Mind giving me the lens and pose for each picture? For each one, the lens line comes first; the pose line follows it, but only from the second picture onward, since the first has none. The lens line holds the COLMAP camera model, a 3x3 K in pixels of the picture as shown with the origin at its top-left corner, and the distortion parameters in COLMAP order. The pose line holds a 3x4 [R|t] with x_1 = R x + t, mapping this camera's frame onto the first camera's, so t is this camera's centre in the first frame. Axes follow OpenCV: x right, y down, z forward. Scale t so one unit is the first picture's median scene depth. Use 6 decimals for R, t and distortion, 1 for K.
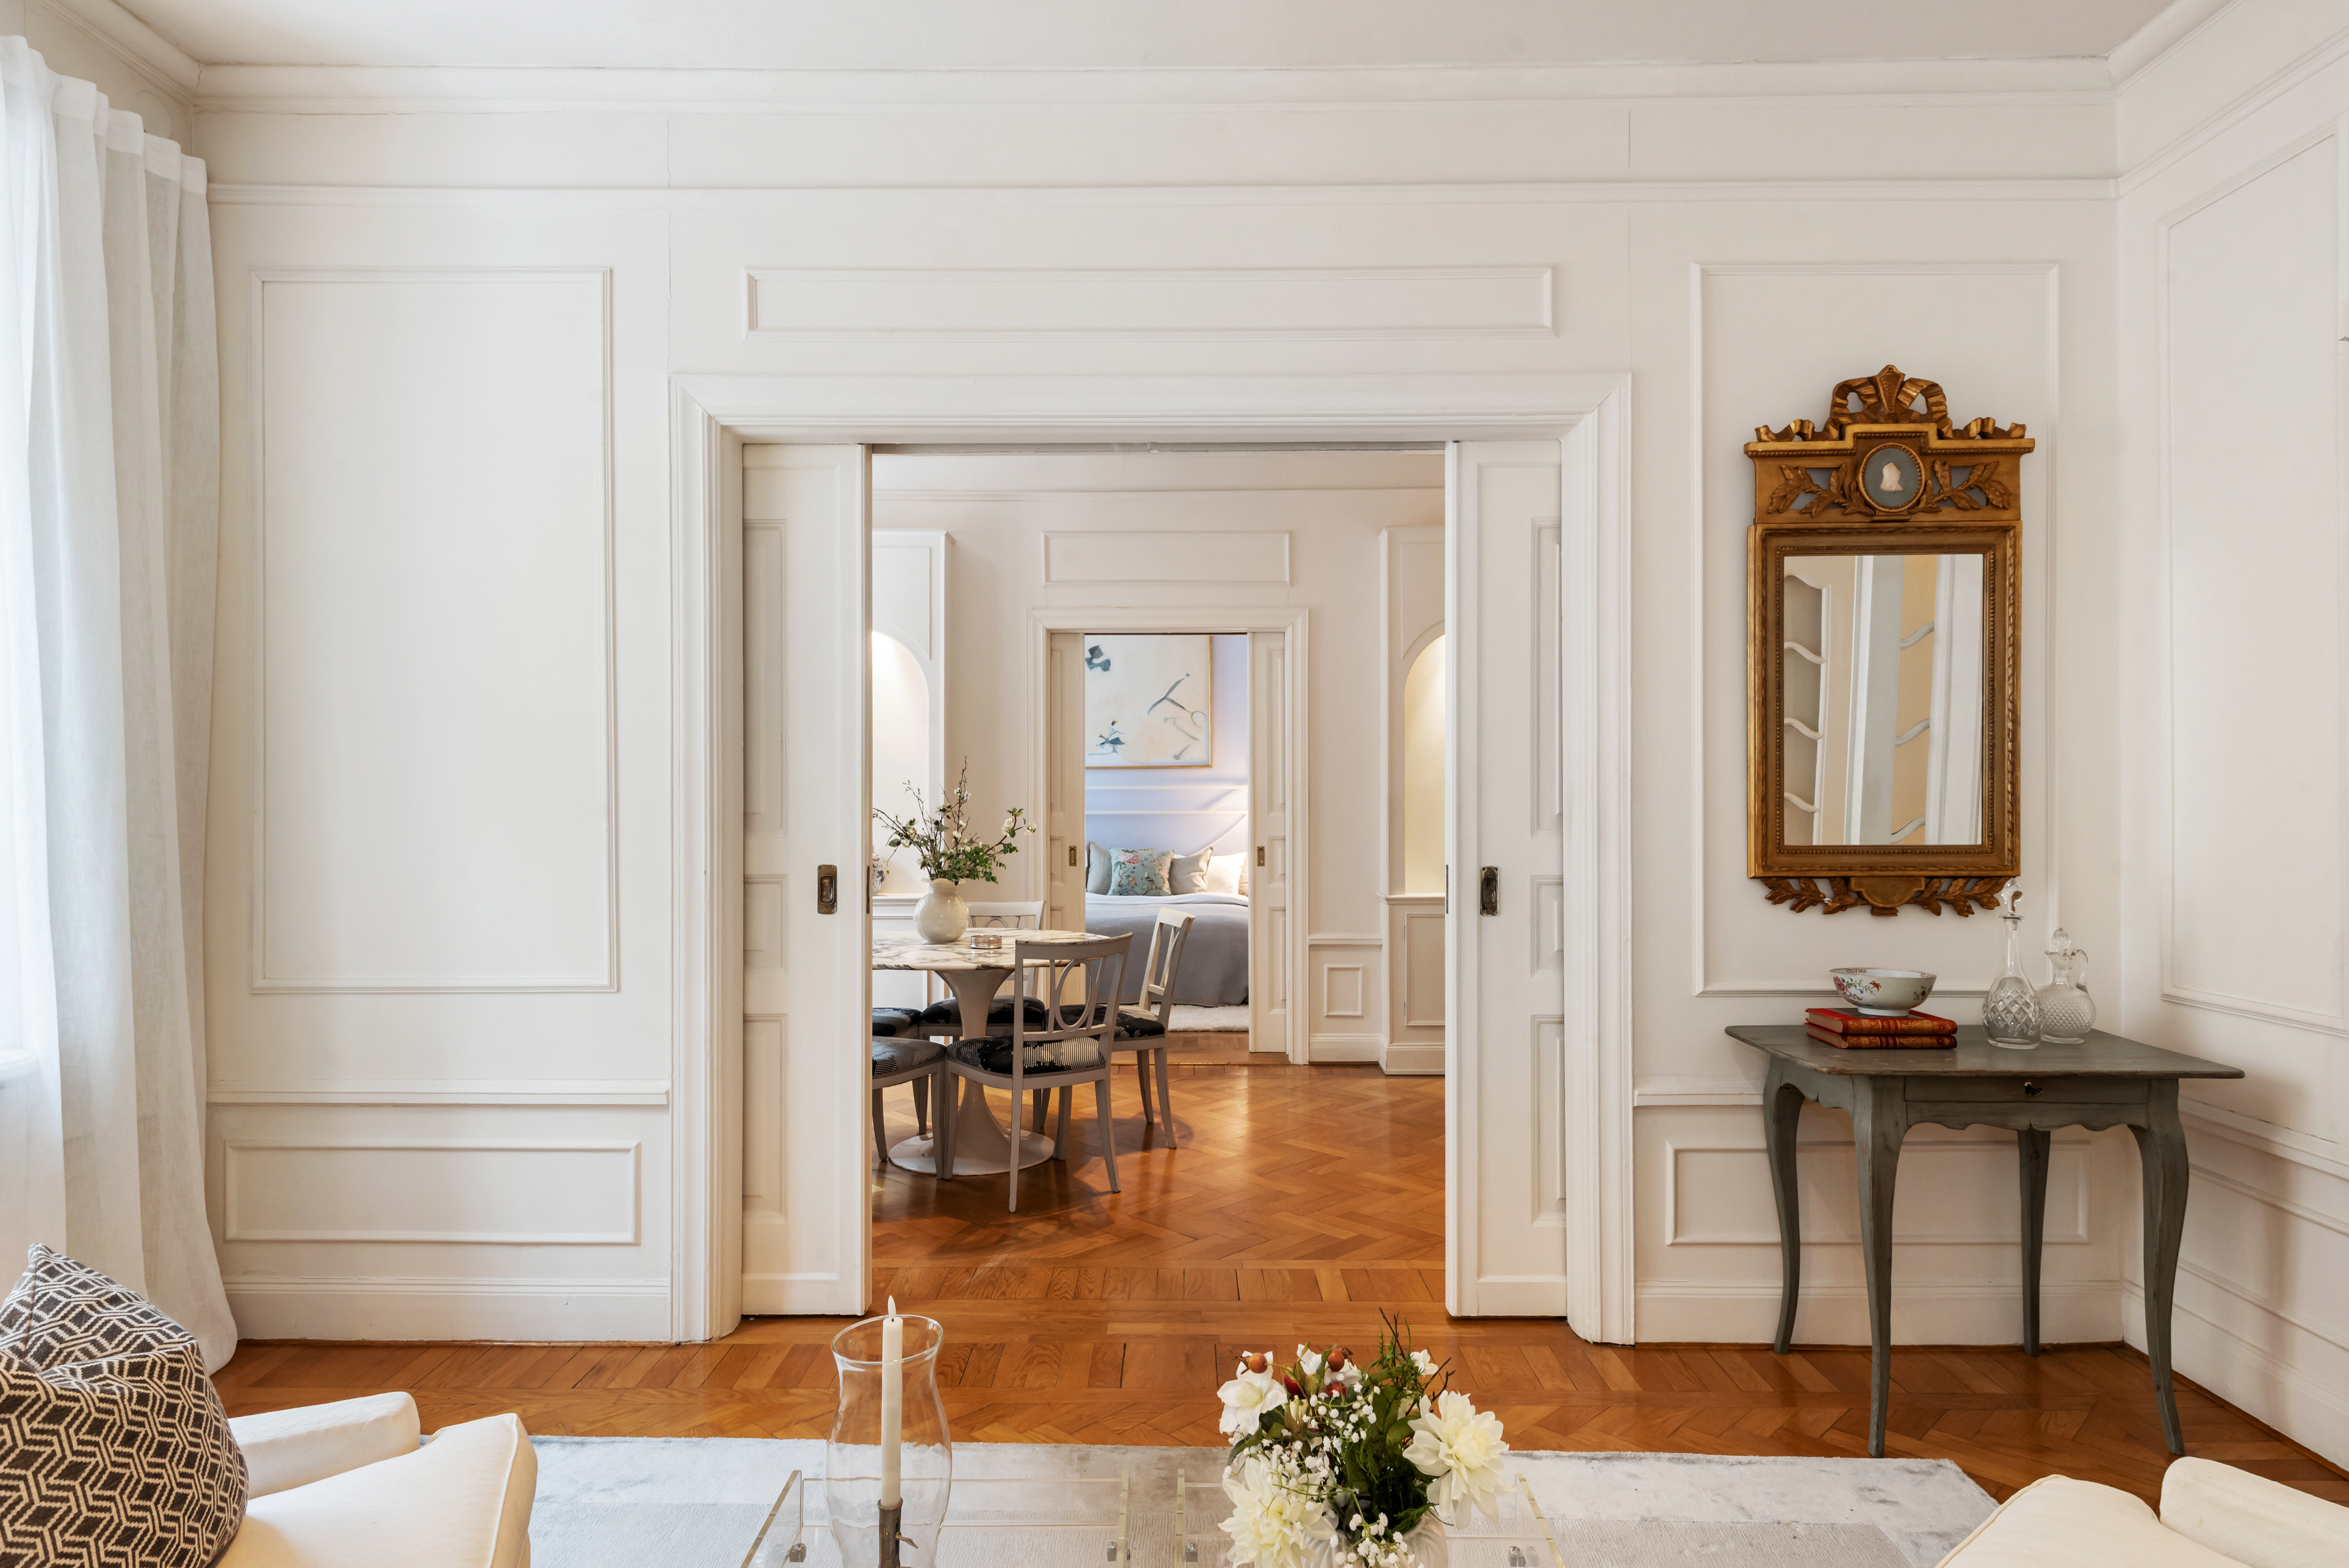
lens RADIAL K [[1288.2, 0, 1180.9], [0, 1288.2, 763.2], [0, 0, 1]] dist [-0.000508, -0.000100]
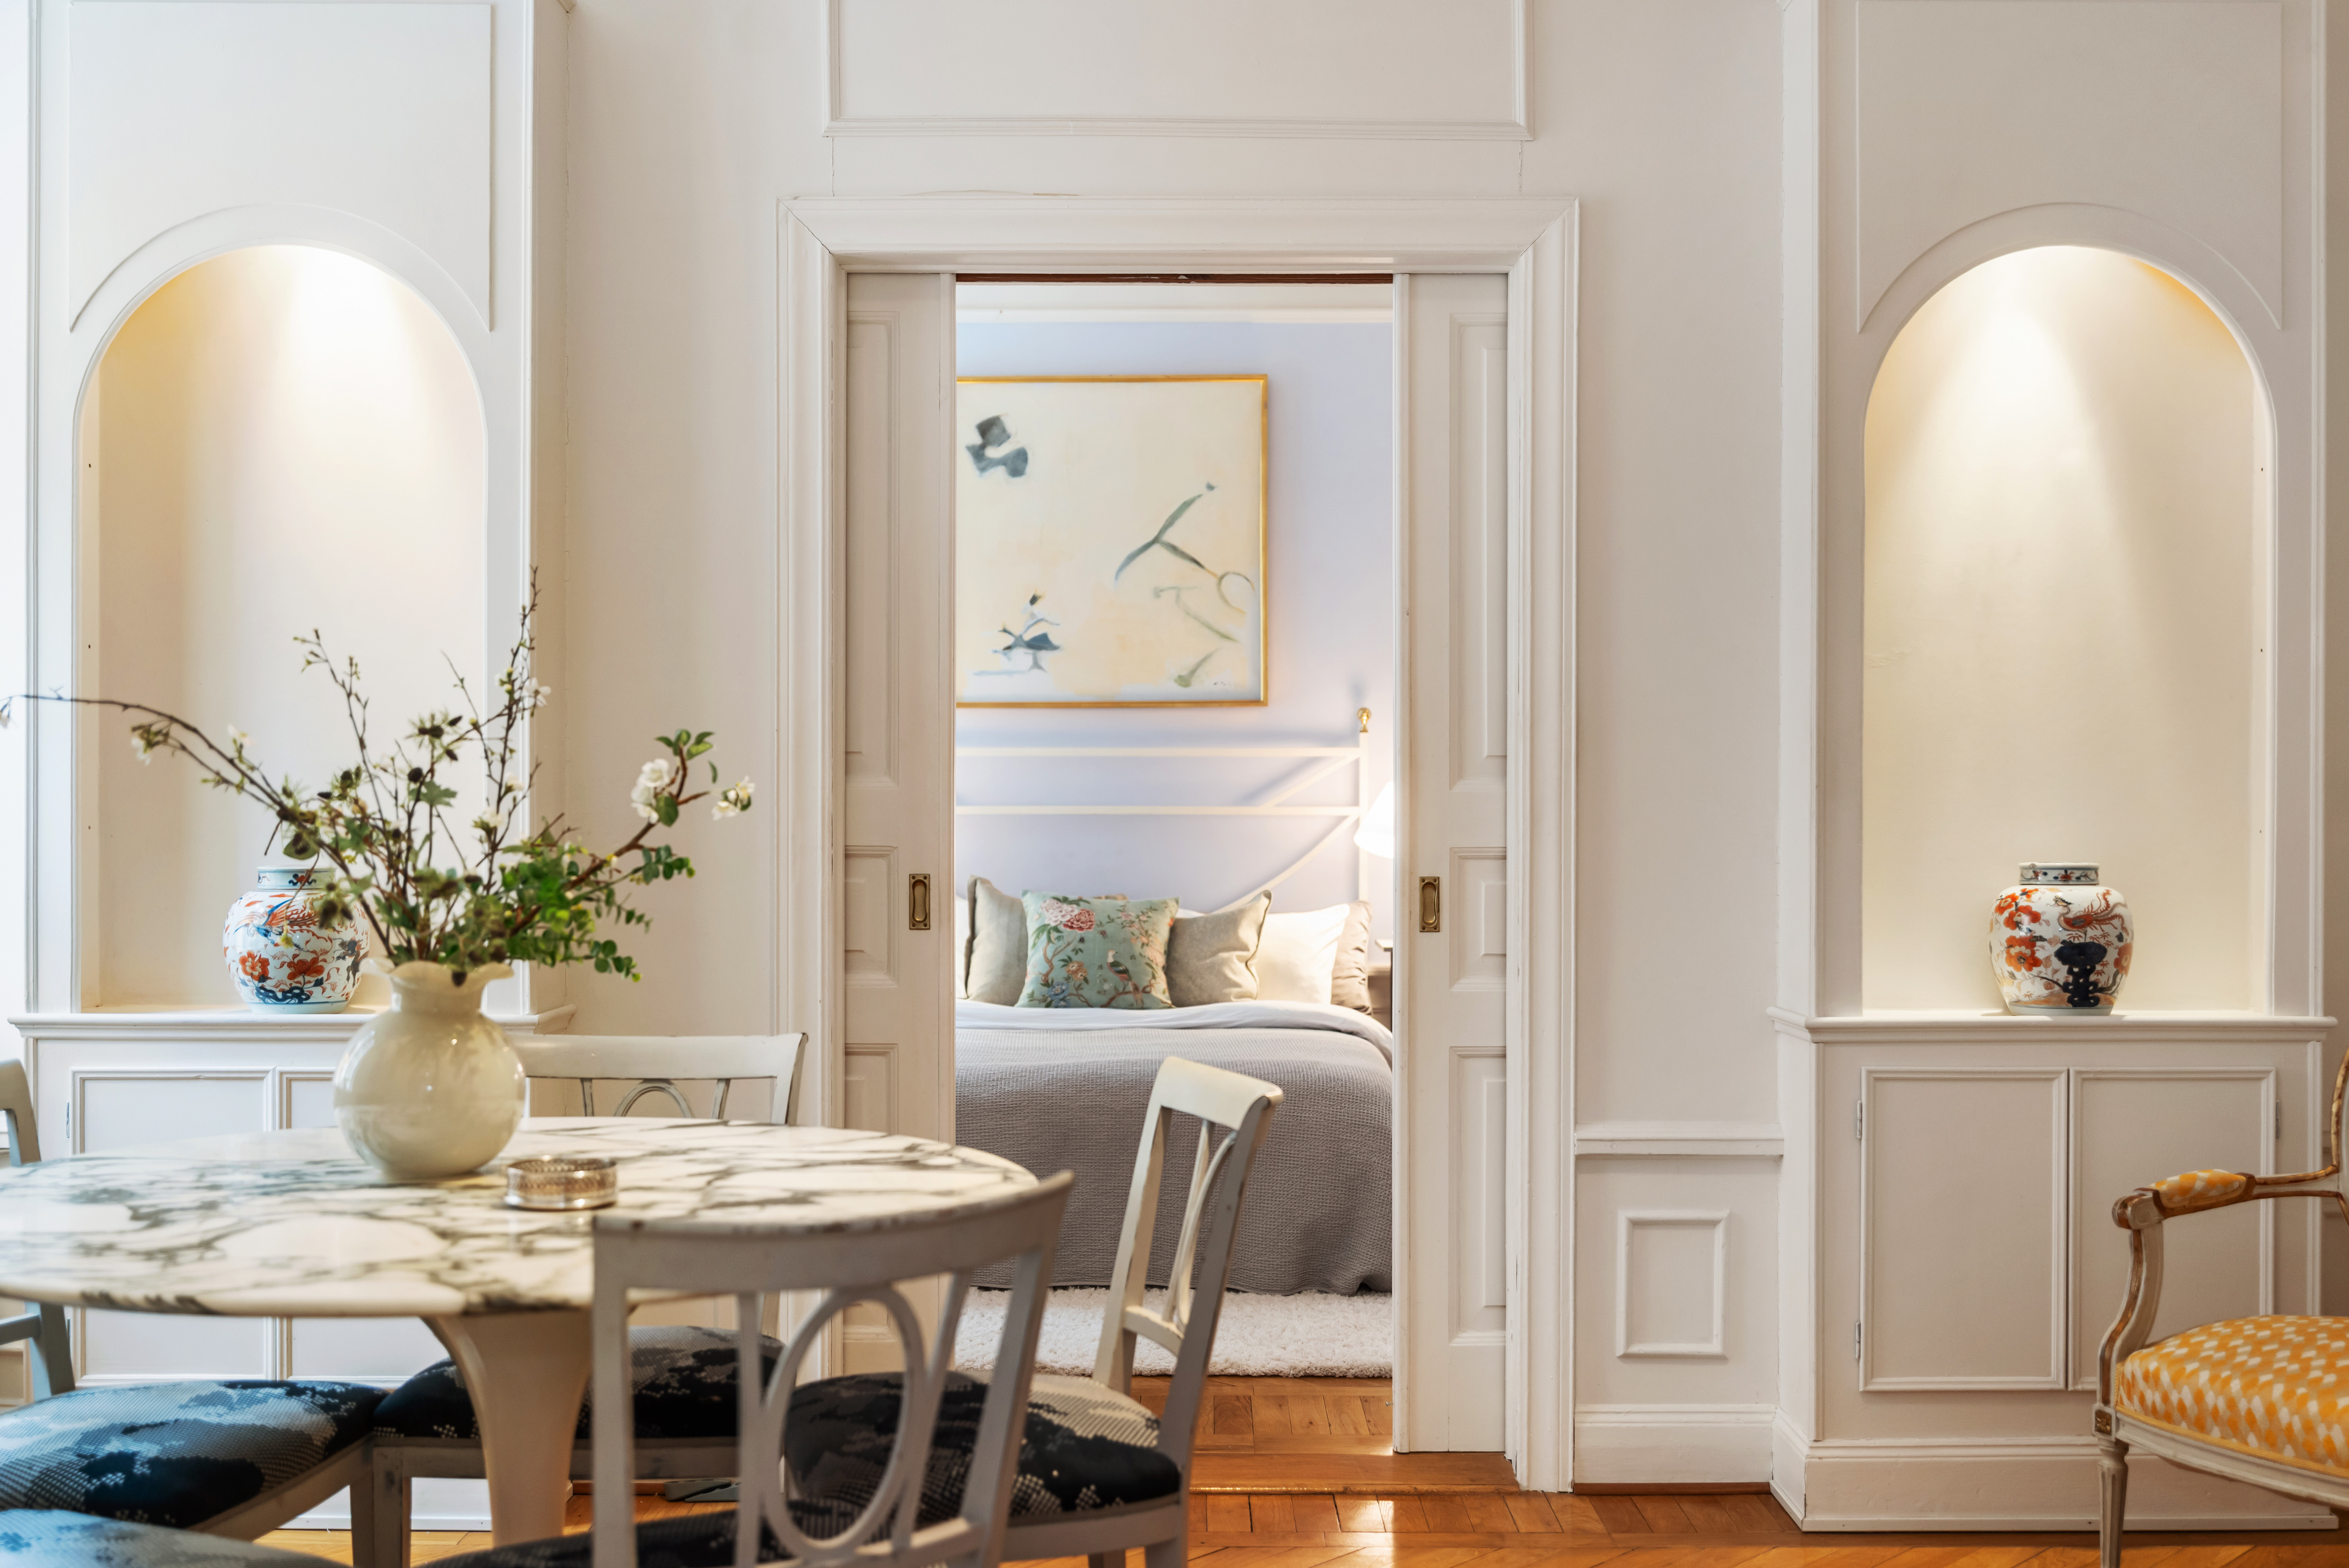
lens RADIAL K [[2453.3, 0, 1172.8], [0, 2453.3, 789.1], [0, 0, 1]] dist [0.007607, 0.000000]
pose [[0.999994, 0.003529, 0.000236, -0.011347], [-0.003532, 0.999855, 0.016671, 0.029747], [-0.000177, -0.016672, 0.999861, 0.326126]]
